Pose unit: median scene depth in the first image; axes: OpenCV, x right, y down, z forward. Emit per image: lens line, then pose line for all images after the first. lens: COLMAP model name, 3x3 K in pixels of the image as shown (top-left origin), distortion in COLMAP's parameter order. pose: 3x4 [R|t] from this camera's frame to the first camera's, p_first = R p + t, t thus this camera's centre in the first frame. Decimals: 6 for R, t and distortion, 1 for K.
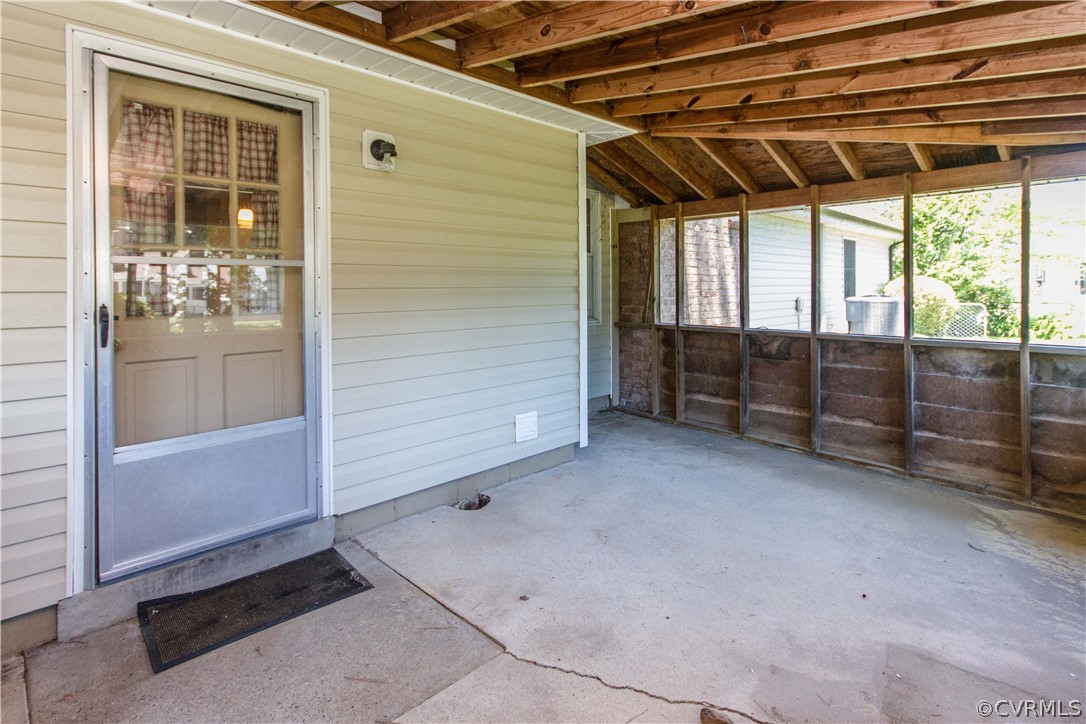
lens RADIAL K [[526.9, 0, 545.8], [0, 526.9, 292.2], [0, 0, 1]] dist [0.001030, -0.000045]
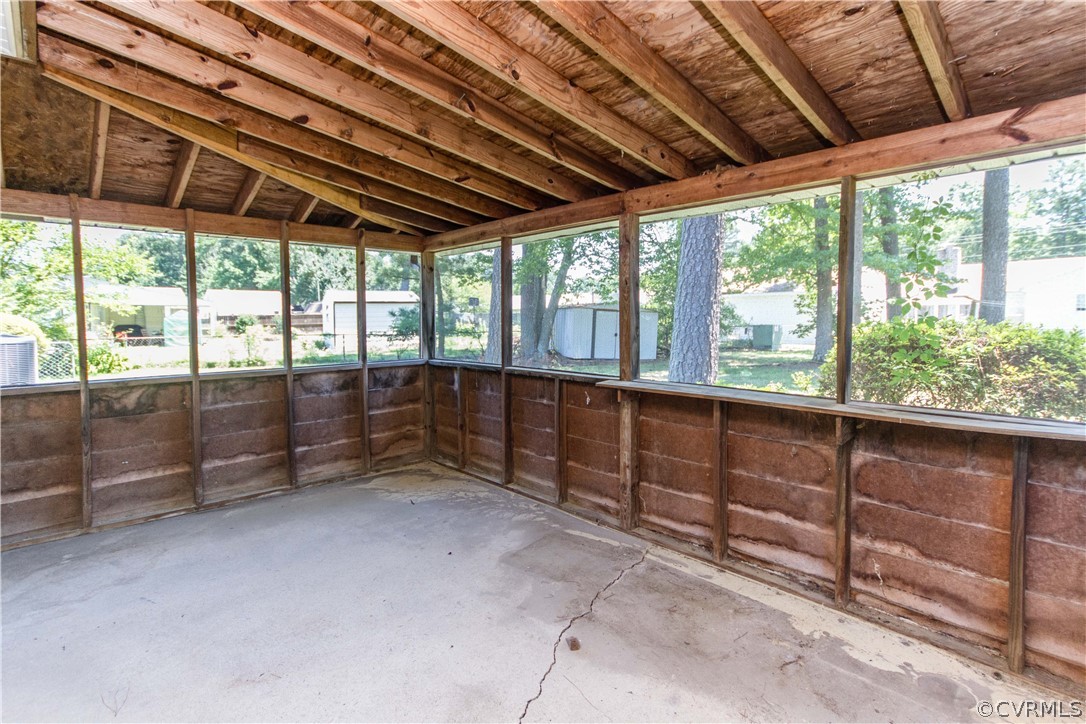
lens RADIAL K [[522.9, 0, 543.9], [0, 522.9, 343.3], [0, 0, 1]] dist [0.001635, 0.000532]
pose [[0.011989, -0.044119, 0.998954, -0.420476], [0.017551, 0.998882, 0.043905, -0.006273], [-0.999774, 0.017007, 0.012750, 0.444993]]
